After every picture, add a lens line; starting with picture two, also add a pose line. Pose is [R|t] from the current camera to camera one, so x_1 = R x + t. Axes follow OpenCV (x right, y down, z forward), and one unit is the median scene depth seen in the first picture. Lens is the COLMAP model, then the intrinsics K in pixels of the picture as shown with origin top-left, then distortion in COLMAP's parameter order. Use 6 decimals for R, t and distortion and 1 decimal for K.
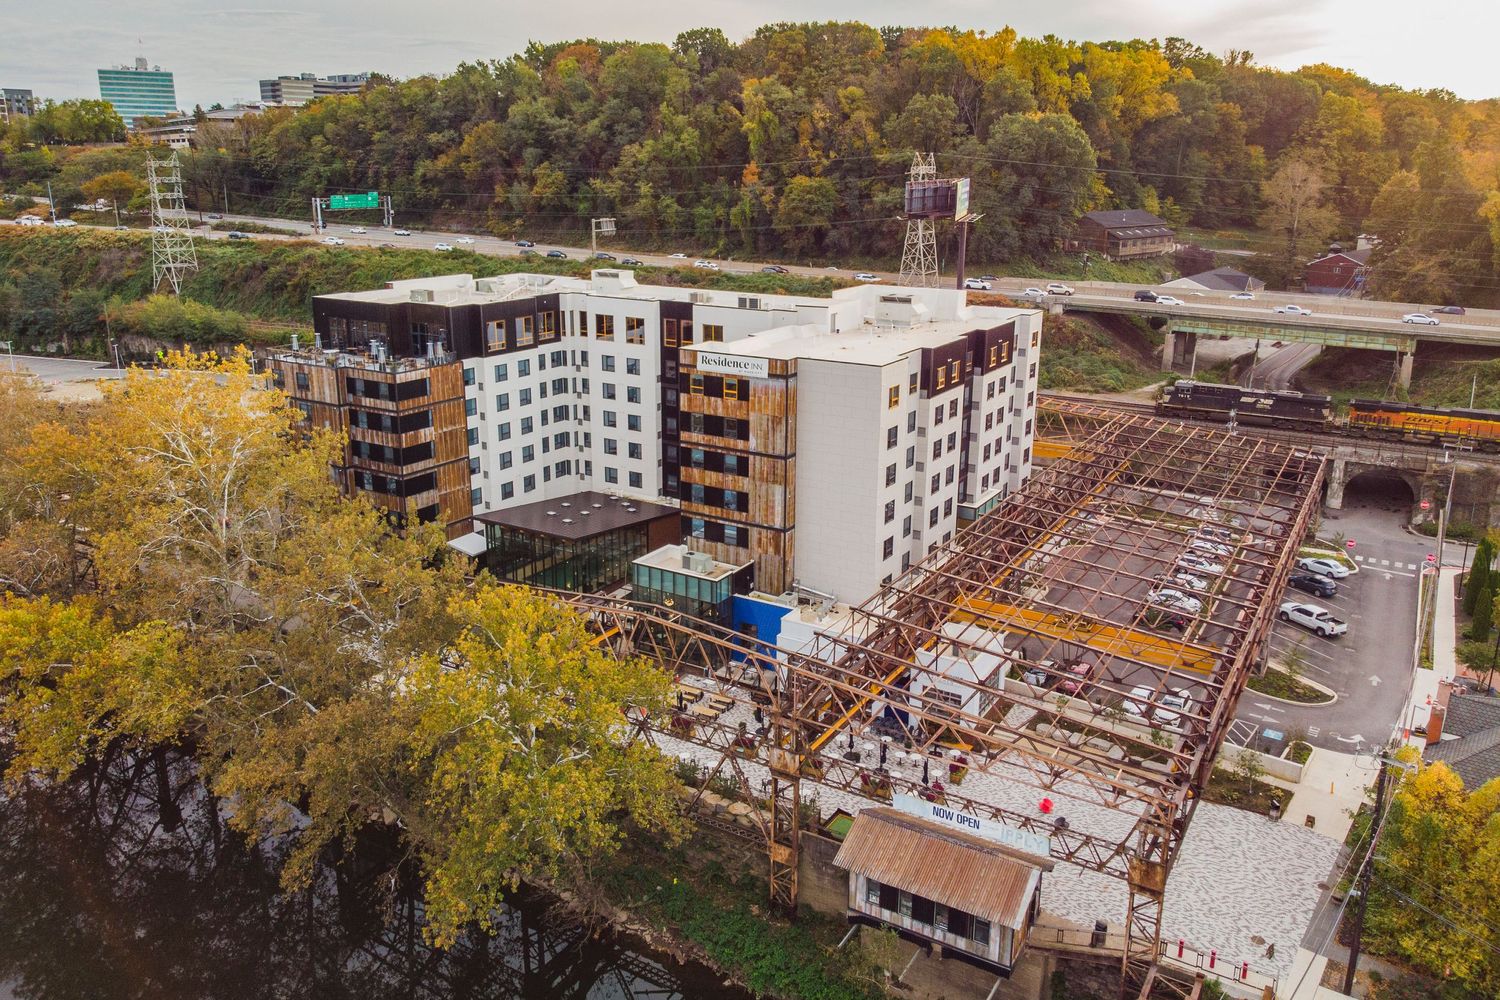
lens RADIAL K [[1073.0, 0, 767.1], [0, 1073.0, 477.2], [0, 0, 1]] dist [0.038109, -0.035587]
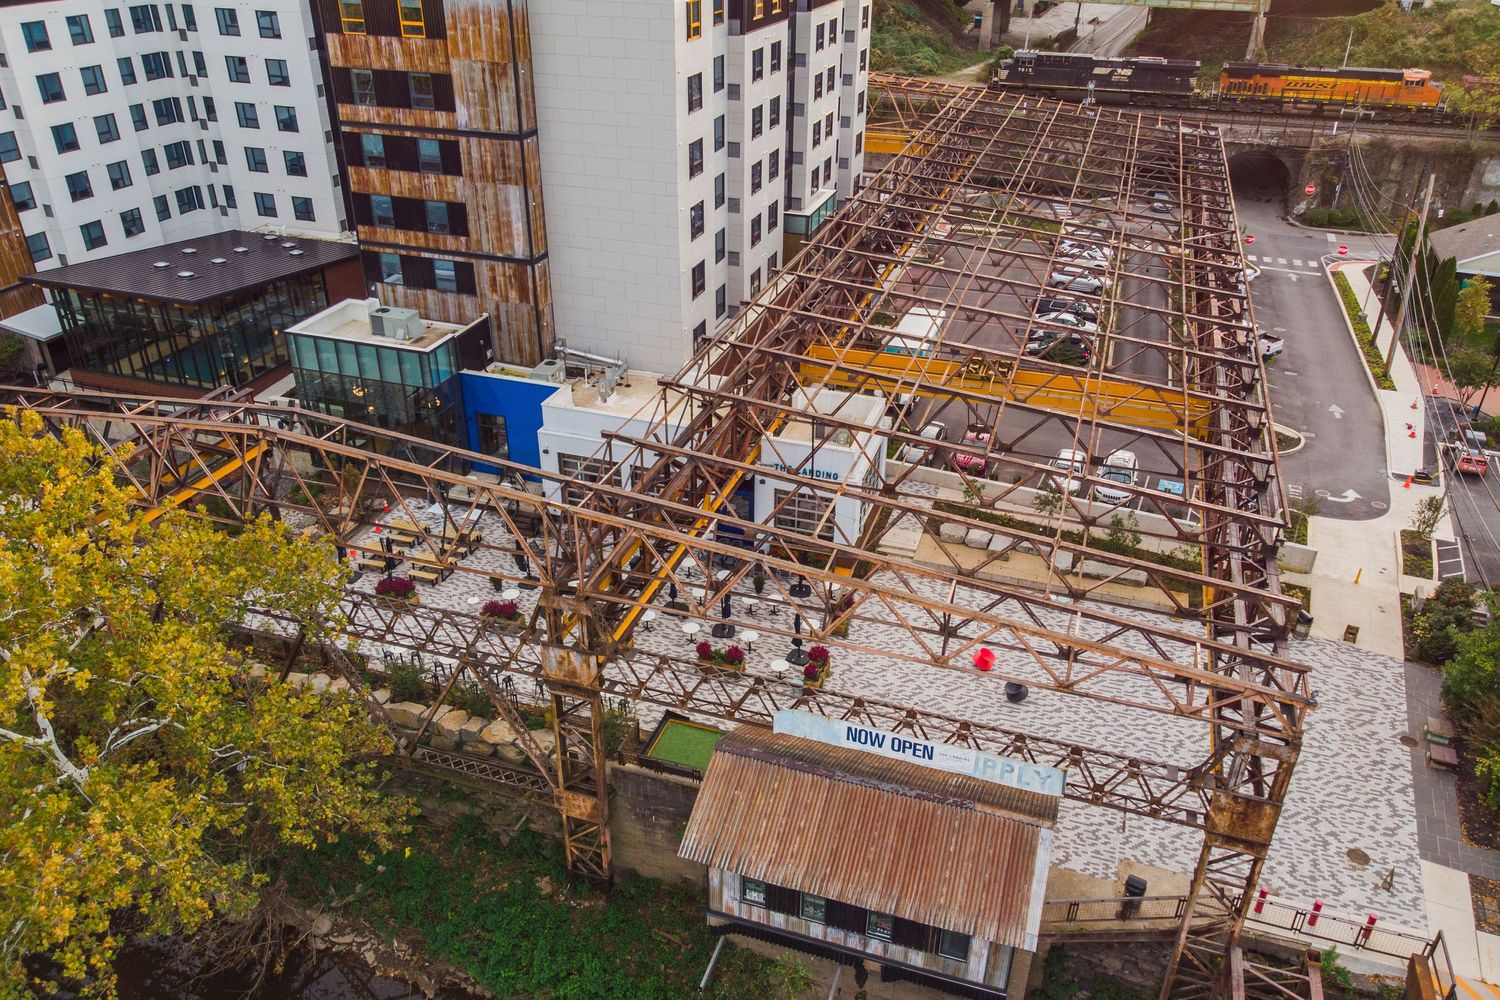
lens RADIAL K [[1090.0, 0, 750.0], [0, 1090.0, 500.0], [0, 0, 1]] dist [-0.031832, 0.055111]
pose [[0.977322, -0.105265, 0.183744, 0.009345], [0.056870, 0.966292, 0.251088, 0.031881], [-0.203981, -0.234944, 0.950365, 0.338687]]
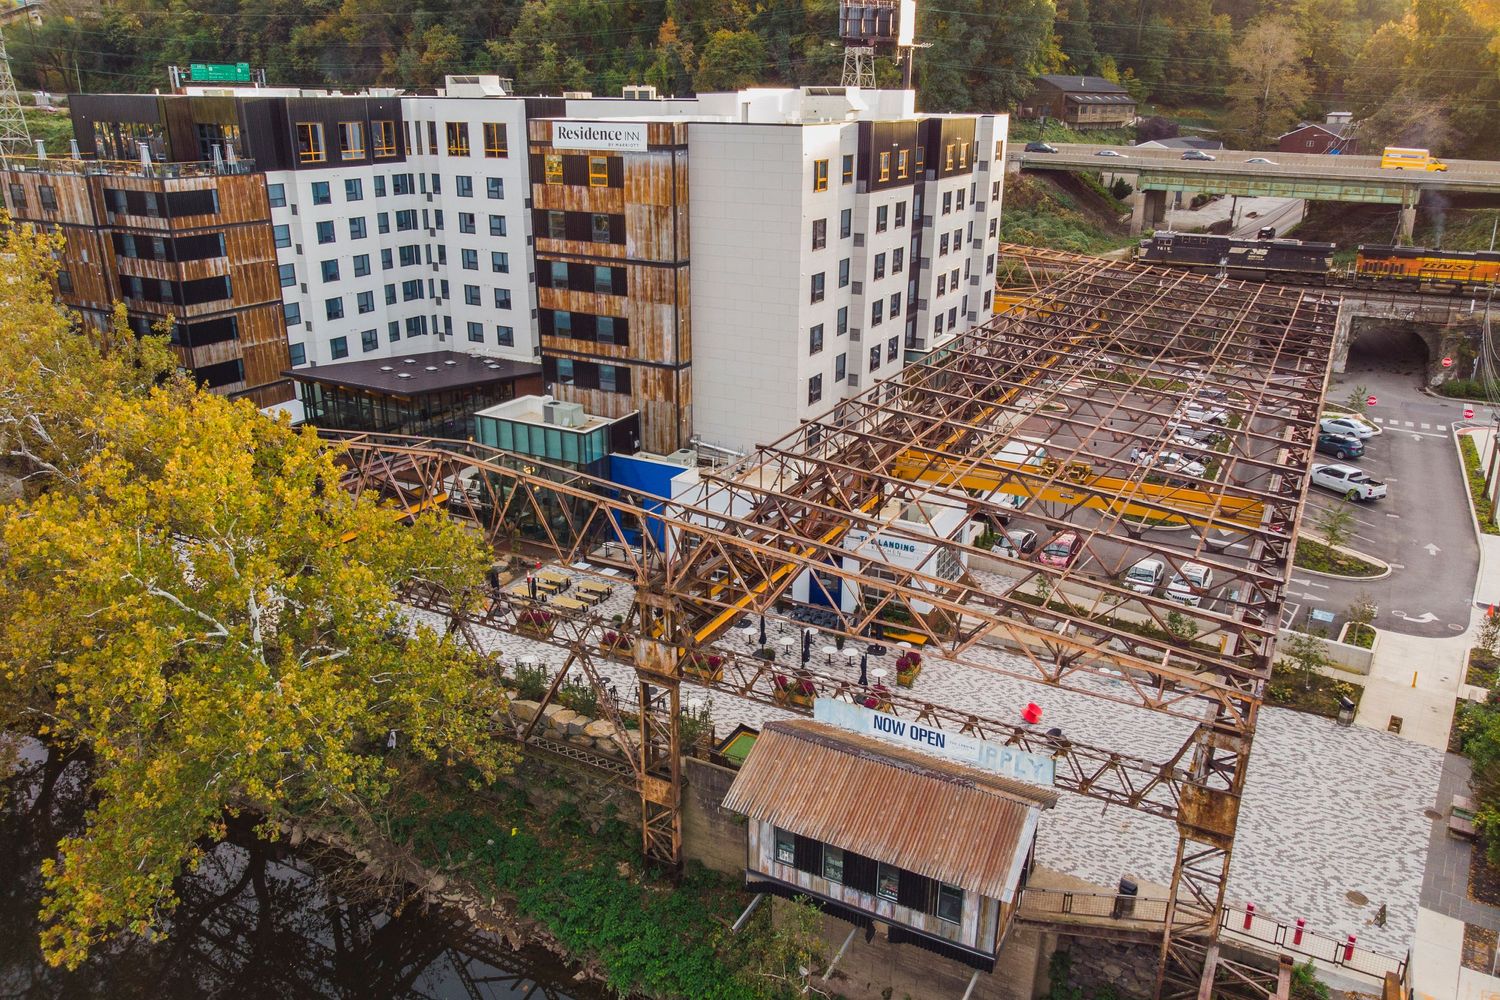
lens RADIAL K [[1075.9, 0, 758.4], [0, 1075.9, 497.6], [0, 0, 1]] dist [0.020655, -0.017058]
pose [[0.998843, -0.016535, 0.045169, 0.037274], [0.012772, 0.996522, 0.082344, 0.078482], [-0.046373, -0.081672, 0.995580, 0.240976]]
